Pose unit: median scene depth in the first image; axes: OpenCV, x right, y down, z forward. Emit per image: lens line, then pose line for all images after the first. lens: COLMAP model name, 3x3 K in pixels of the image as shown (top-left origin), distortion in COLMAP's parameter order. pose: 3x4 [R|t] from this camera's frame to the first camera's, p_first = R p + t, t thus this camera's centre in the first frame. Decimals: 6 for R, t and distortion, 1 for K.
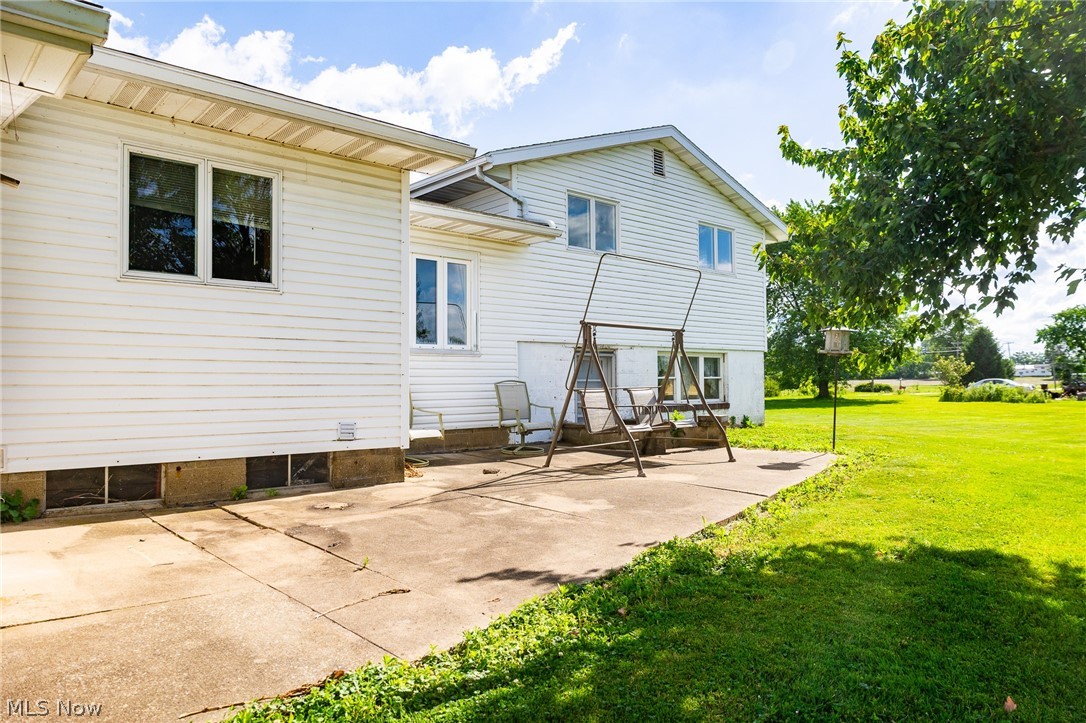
lens RADIAL K [[723.7, 0, 544.2], [0, 723.7, 358.3], [0, 0, 1]] dist [-0.008473, -0.001296]
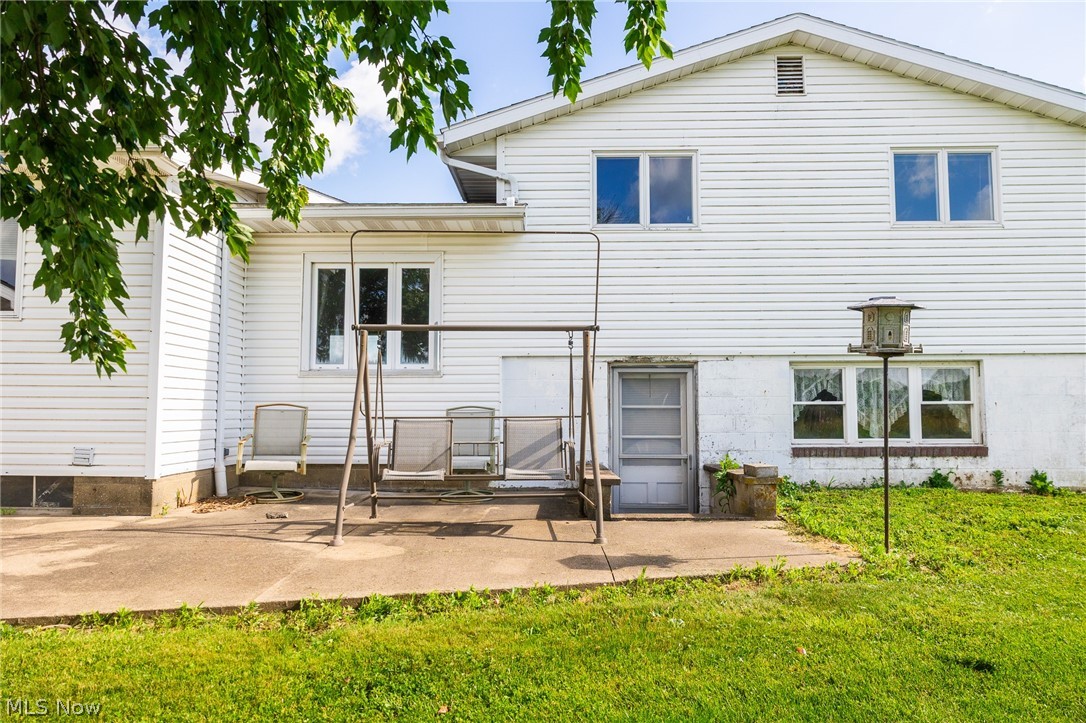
lens RADIAL K [[723.7, 0, 546.6], [0, 723.7, 366.5], [0, 0, 1]] dist [-0.008473, -0.001296]
pose [[0.722776, -0.037745, -0.690051, 0.565461], [0.017843, 0.999194, -0.035965, 0.017352], [0.690852, 0.013682, 0.722867, 0.483121]]
